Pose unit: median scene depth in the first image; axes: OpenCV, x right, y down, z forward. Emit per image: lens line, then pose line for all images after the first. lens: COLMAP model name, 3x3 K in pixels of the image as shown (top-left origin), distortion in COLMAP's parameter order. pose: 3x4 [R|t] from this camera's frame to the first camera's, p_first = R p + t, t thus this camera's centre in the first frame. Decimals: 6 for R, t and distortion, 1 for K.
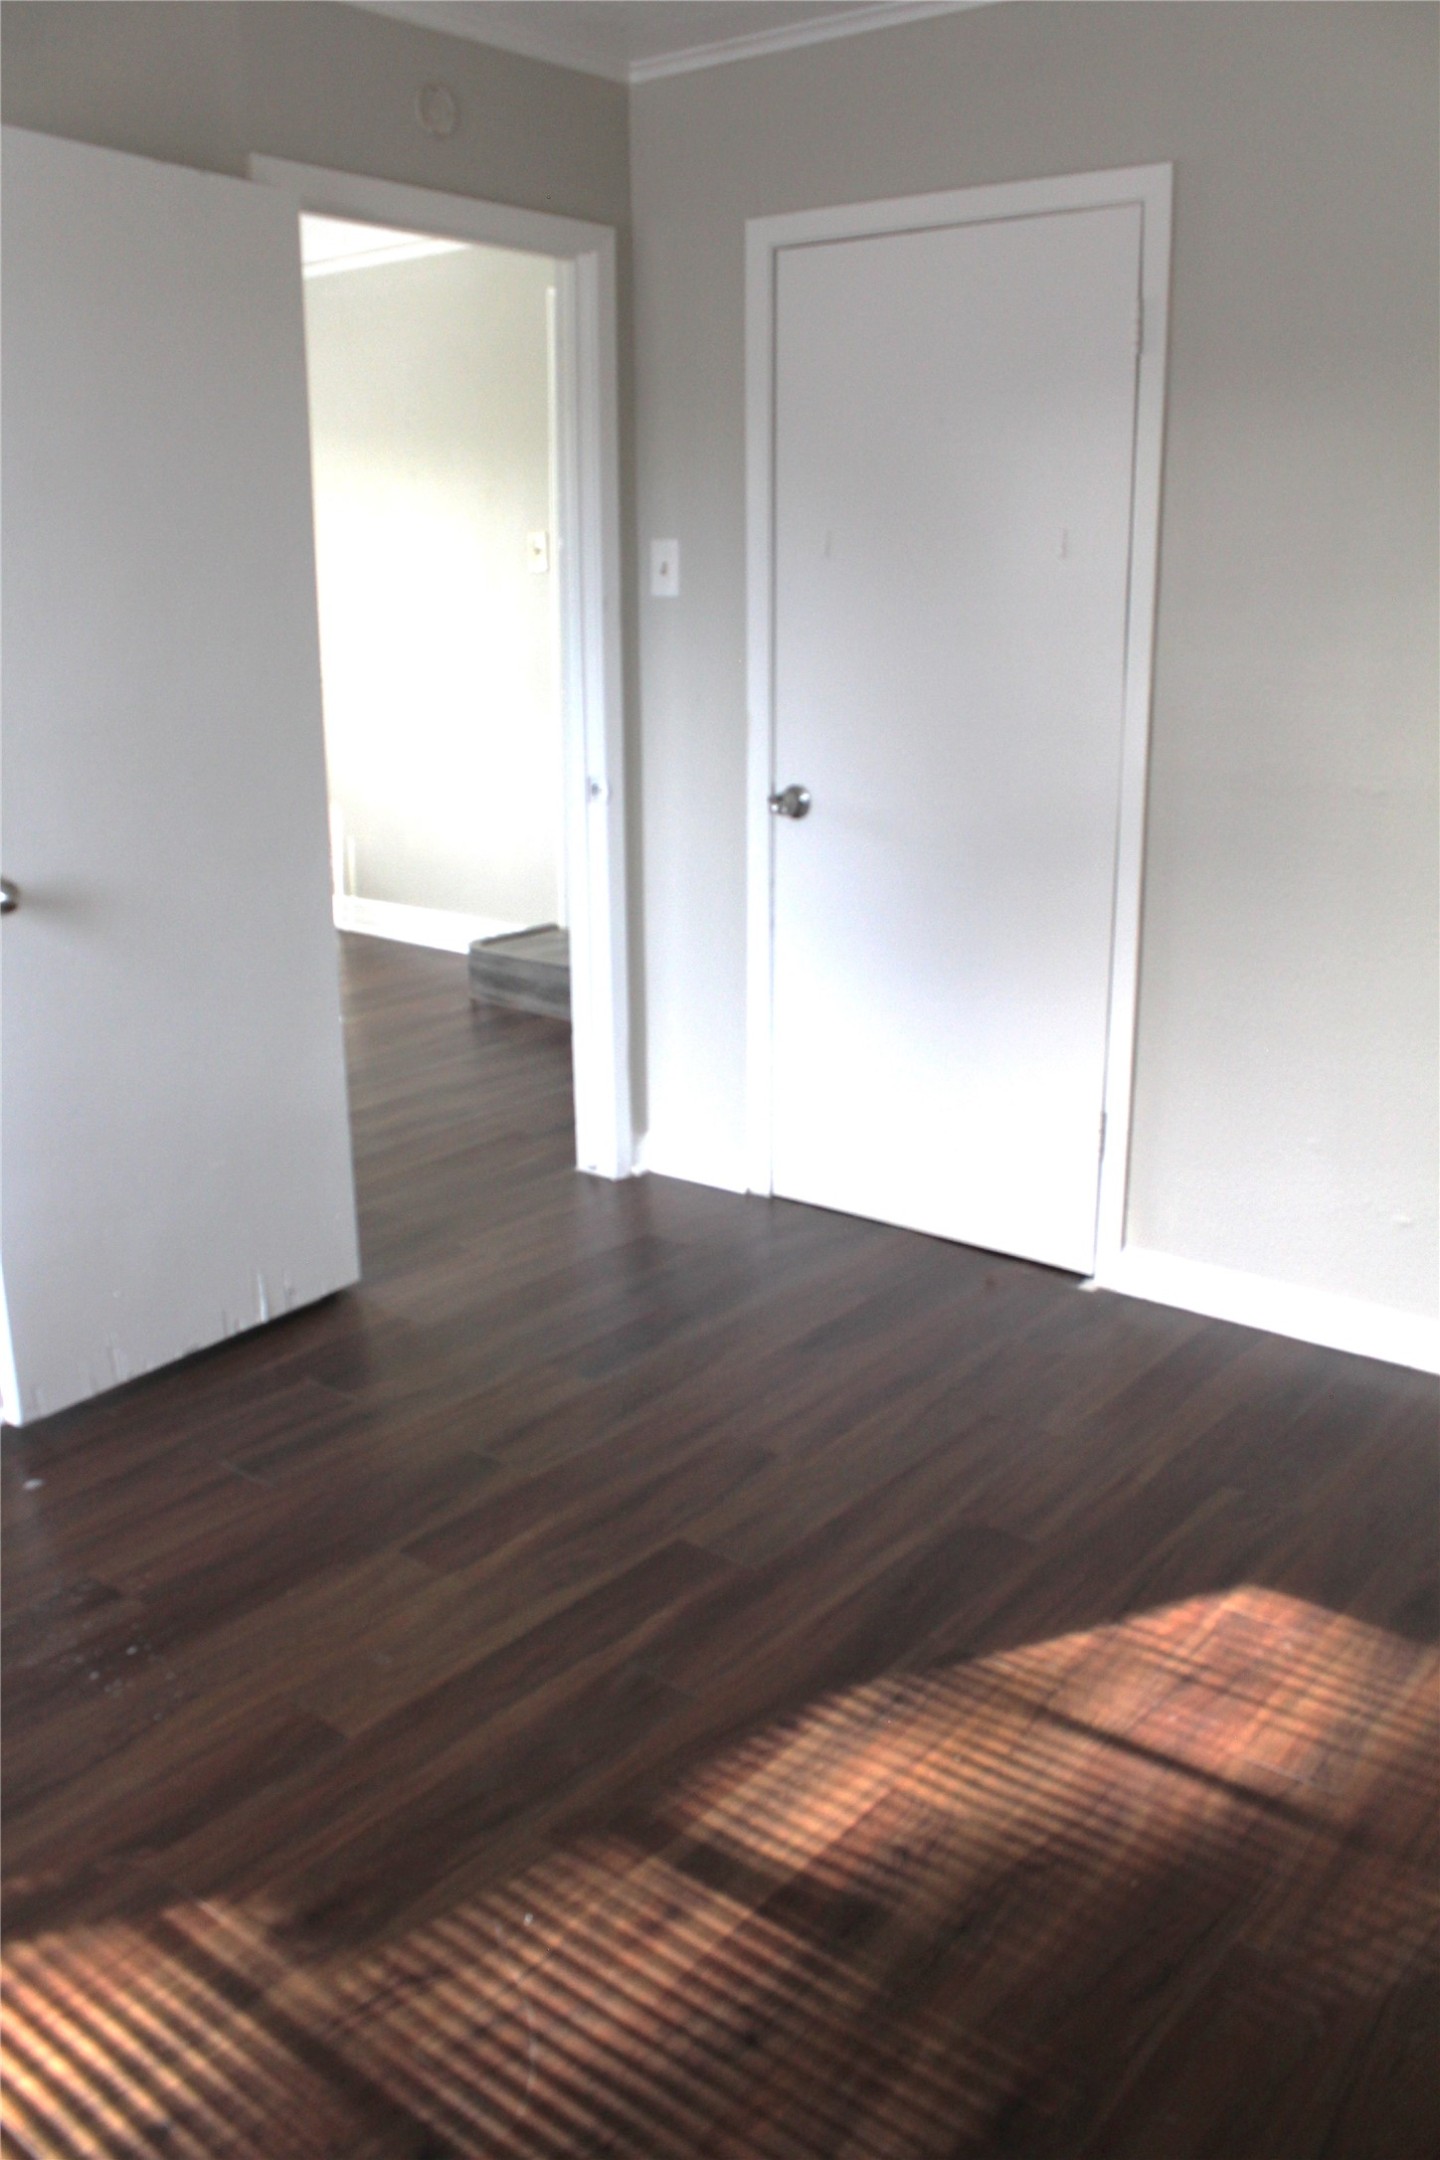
lens RADIAL K [[1812.8, 0, 716.2], [0, 1812.8, 1078.6], [0, 0, 1]] dist [-0.161024, 0.141815]
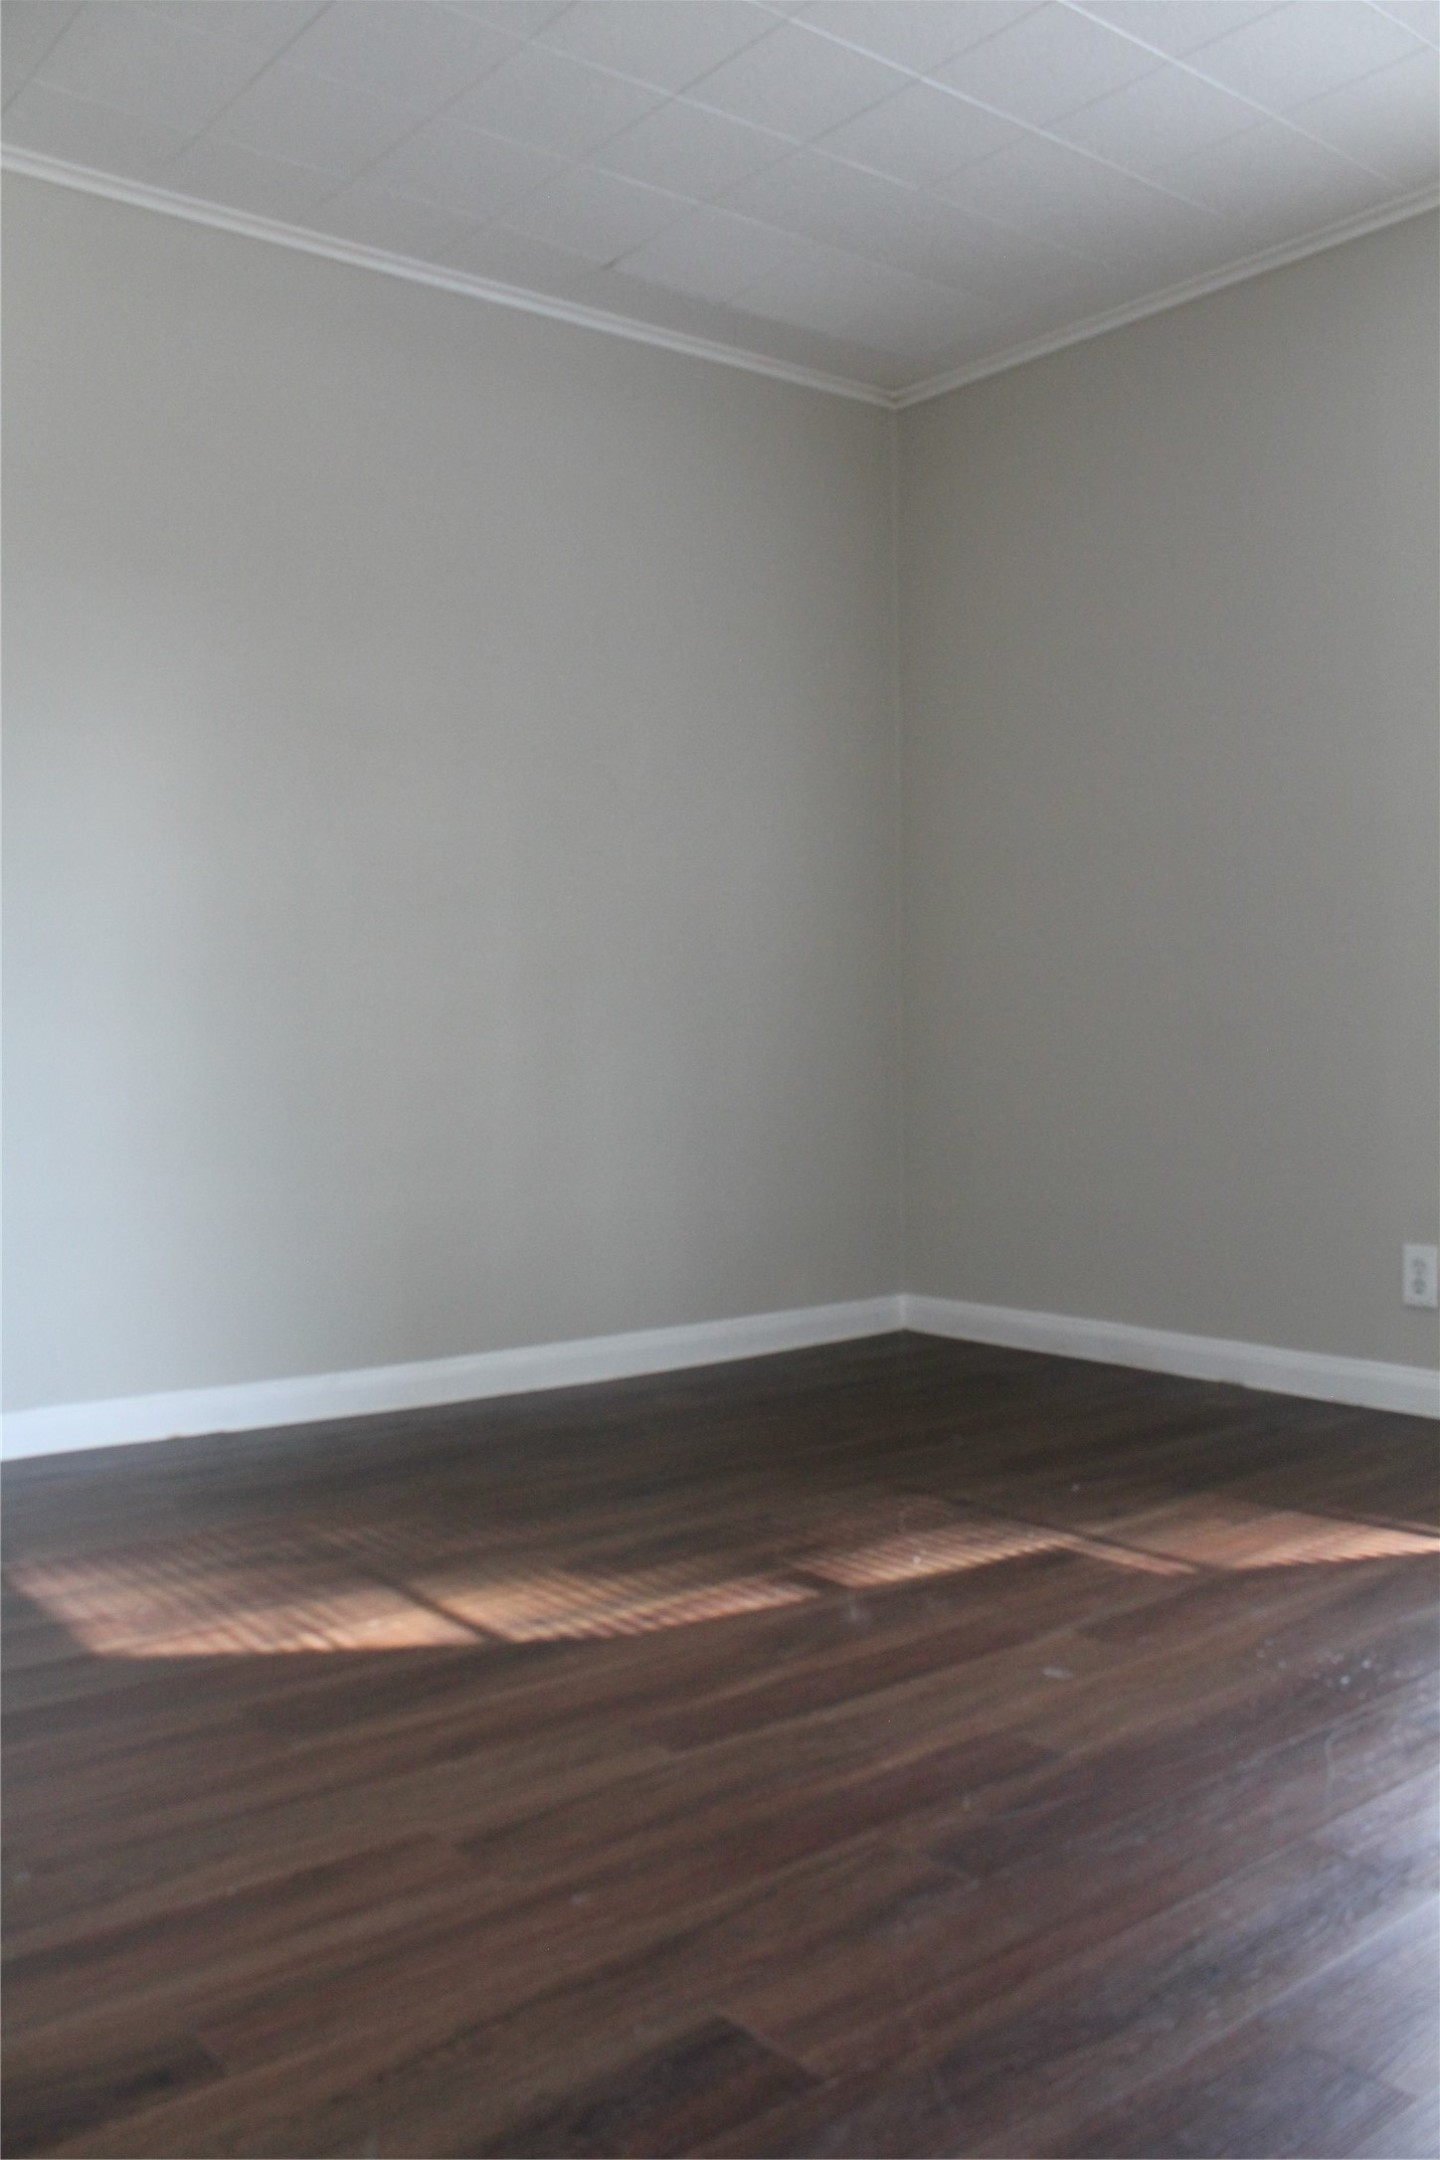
lens RADIAL K [[1812.8, 0, 716.2], [0, 1812.8, 1078.6], [0, 0, 1]] dist [-0.161024, 0.141815]
pose [[-0.976553, 0.022579, 0.214091, -0.203411], [0.088123, 0.949273, 0.301853, -0.224861], [-0.196415, 0.313641, -0.929005, 1.646089]]
